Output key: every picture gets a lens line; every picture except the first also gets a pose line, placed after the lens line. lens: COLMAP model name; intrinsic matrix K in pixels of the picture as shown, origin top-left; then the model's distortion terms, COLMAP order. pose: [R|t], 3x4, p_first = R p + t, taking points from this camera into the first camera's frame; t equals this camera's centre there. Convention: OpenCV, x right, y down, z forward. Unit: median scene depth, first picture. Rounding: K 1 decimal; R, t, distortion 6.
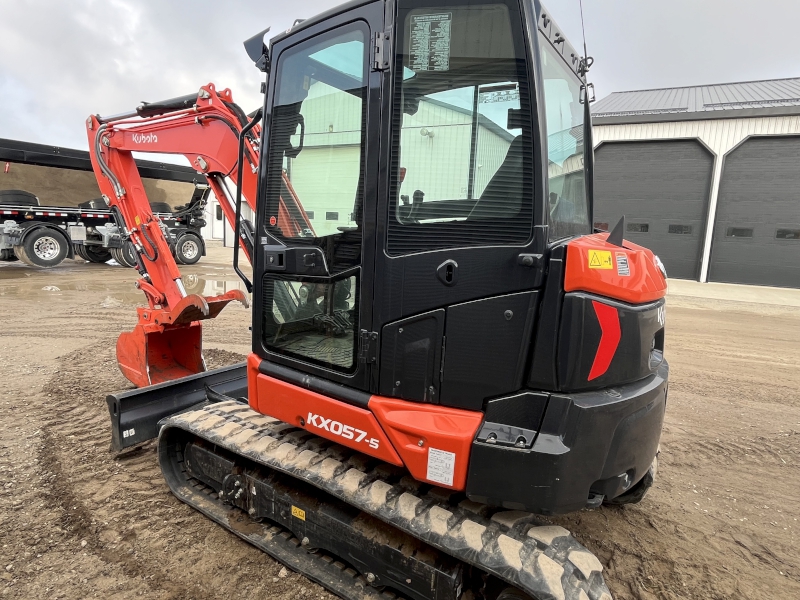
lens RADIAL K [[473.4, 0, 400.0], [0, 473.4, 300.0], [0, 0, 1]] dist [-0.000577, 0.000228]
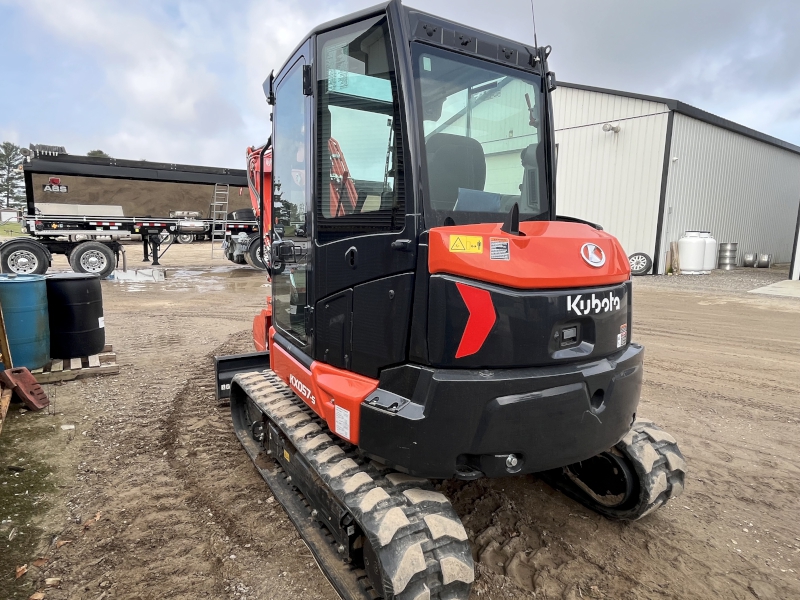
lens RADIAL K [[473.4, 0, 400.0], [0, 473.4, 300.0], [0, 0, 1]] dist [-0.000577, 0.000228]
pose [[0.915909, 0.033774, -0.399963, 0.565118], [-0.039729, 0.999189, -0.006604, 0.041807], [0.399415, 0.021939, 0.916508, -0.025603]]
